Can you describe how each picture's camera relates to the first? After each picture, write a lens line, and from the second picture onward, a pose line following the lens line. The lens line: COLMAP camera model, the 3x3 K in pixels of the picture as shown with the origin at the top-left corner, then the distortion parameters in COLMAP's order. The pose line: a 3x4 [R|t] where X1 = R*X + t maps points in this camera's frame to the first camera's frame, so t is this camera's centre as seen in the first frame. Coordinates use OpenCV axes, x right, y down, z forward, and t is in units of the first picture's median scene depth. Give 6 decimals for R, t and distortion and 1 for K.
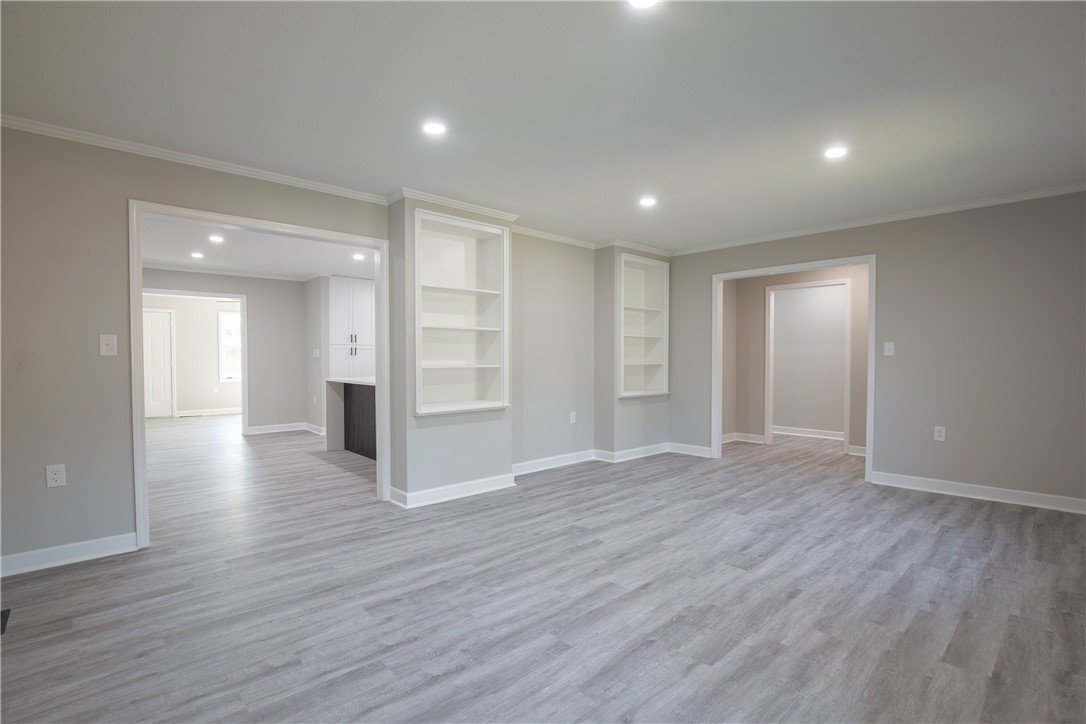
lens RADIAL K [[512.7, 0, 549.9], [0, 512.7, 368.1], [0, 0, 1]] dist [-0.033093, 0.005732]
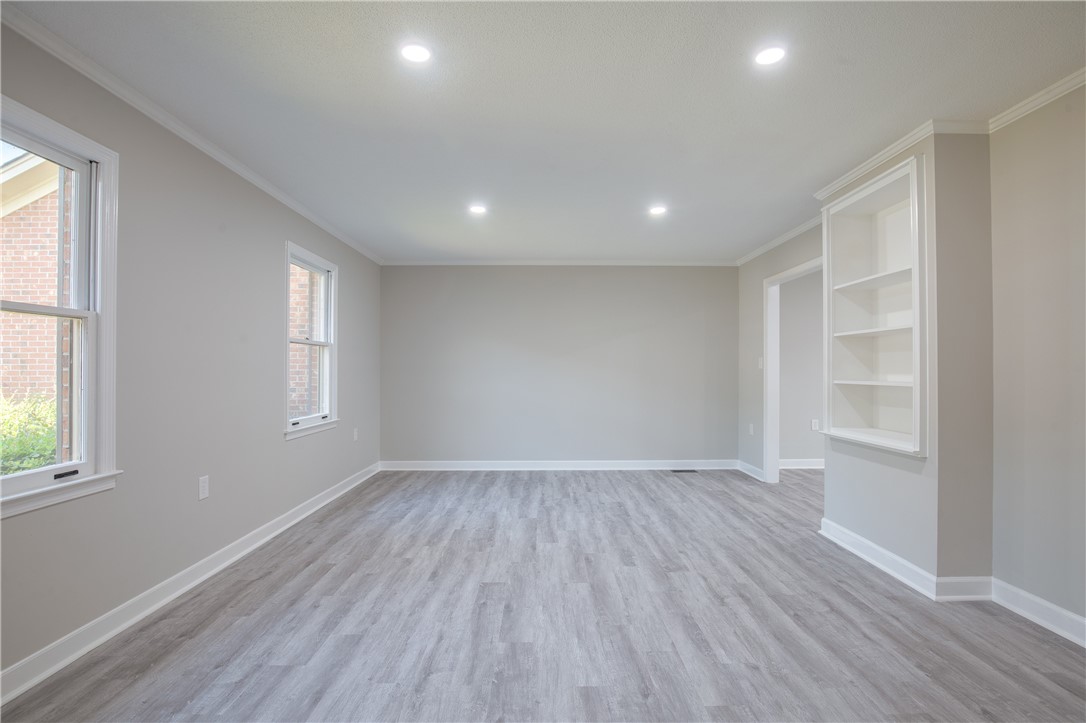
lens RADIAL K [[512.7, 0, 549.9], [0, 512.7, 367.6], [0, 0, 1]] dist [-0.033093, 0.005732]
pose [[-0.676679, -0.002922, -0.736273, 0.942868], [-0.015750, 0.999821, 0.010507, -0.036734], [0.736110, 0.018706, -0.676603, 1.604105]]
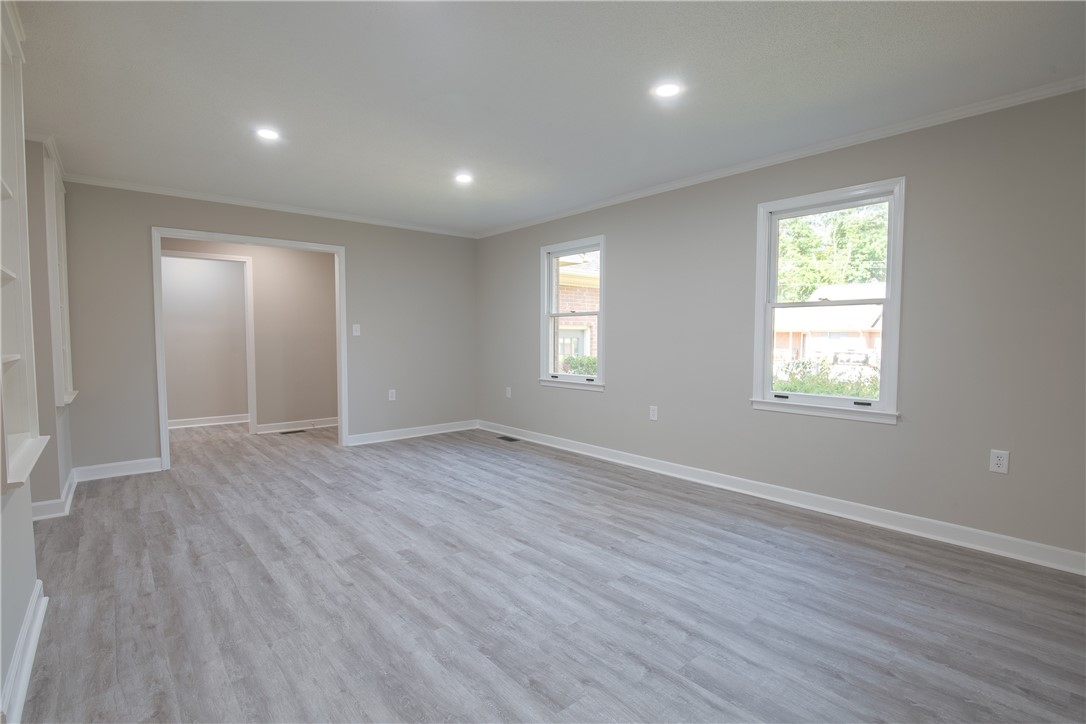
lens RADIAL K [[512.7, 0, 549.9], [0, 512.7, 368.1], [0, 0, 1]] dist [-0.033093, 0.005732]
pose [[0.043641, -0.059782, 0.997257, -0.775480], [0.019483, 0.998069, 0.058978, -0.018851], [-0.998857, 0.016856, 0.044721, 0.744385]]
